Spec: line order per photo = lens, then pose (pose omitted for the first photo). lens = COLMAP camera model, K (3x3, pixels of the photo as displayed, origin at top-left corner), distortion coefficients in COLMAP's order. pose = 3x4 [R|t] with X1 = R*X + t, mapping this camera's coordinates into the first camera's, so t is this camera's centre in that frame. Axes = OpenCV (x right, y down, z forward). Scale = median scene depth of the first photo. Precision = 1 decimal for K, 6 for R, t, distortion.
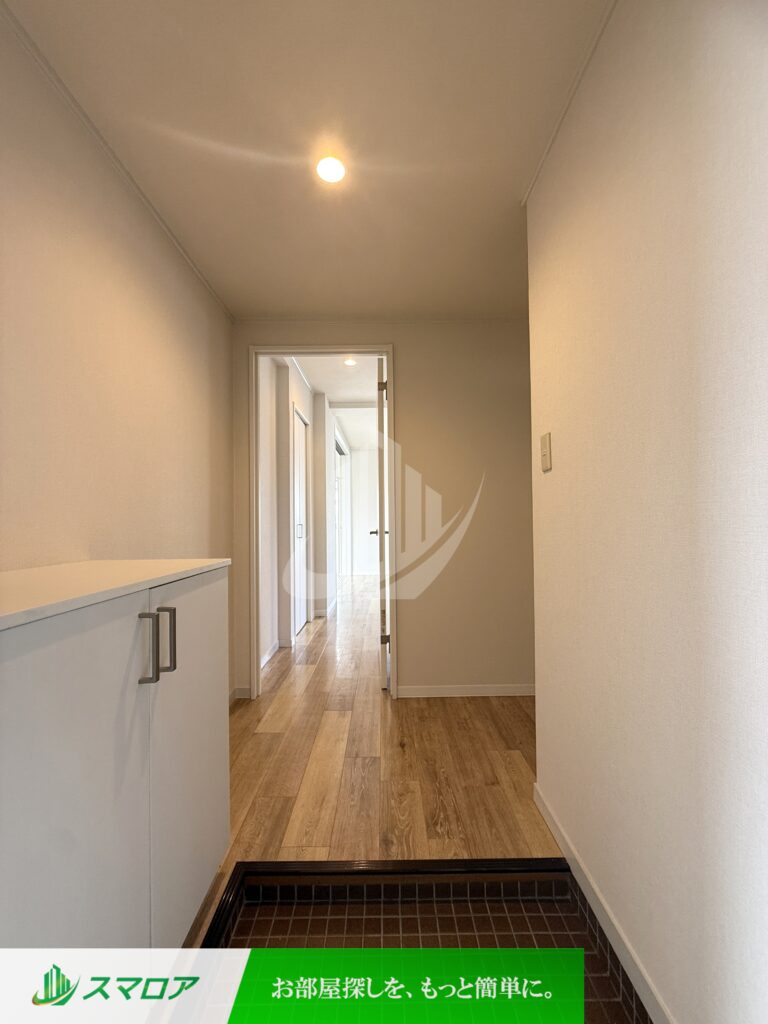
lens RADIAL K [[408.2, 0, 383.4], [0, 408.2, 517.9], [0, 0, 1]] dist [-0.000847, 0.000364]
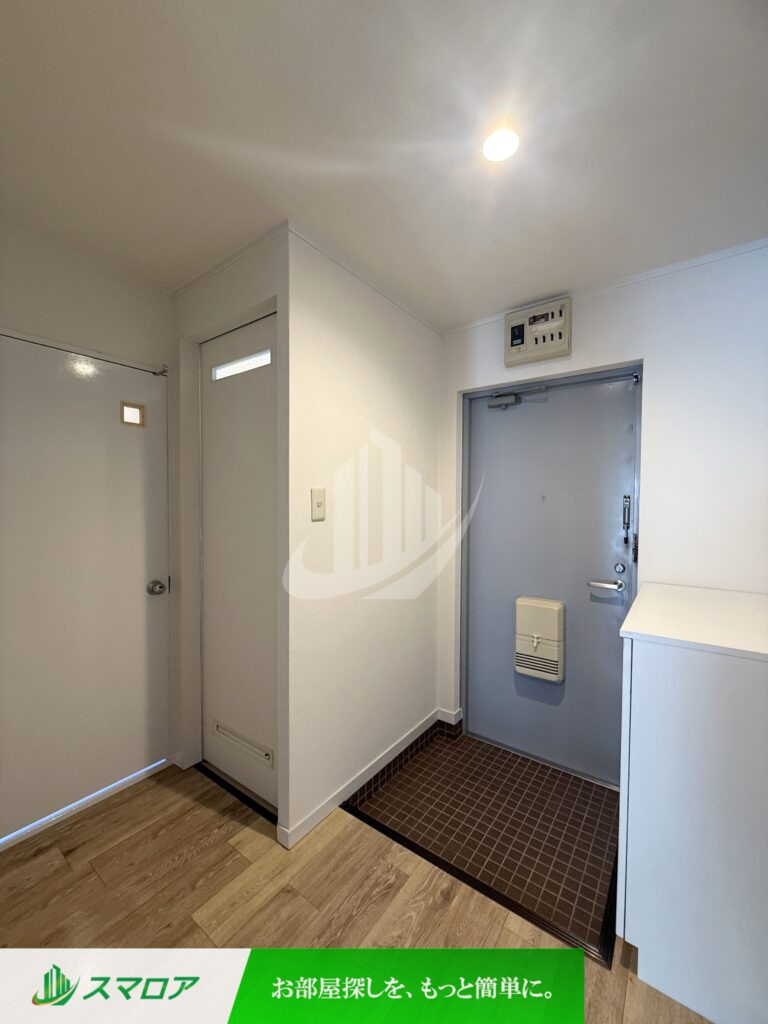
lens RADIAL K [[408.2, 0, 381.9], [0, 408.2, 509.5], [0, 0, 1]] dist [-0.000847, 0.000364]
pose [[-0.803729, -0.000095, 0.594996, -0.437488], [-0.002185, 0.999994, -0.002792, -0.144043], [-0.594991, -0.003544, -0.803724, 1.810204]]
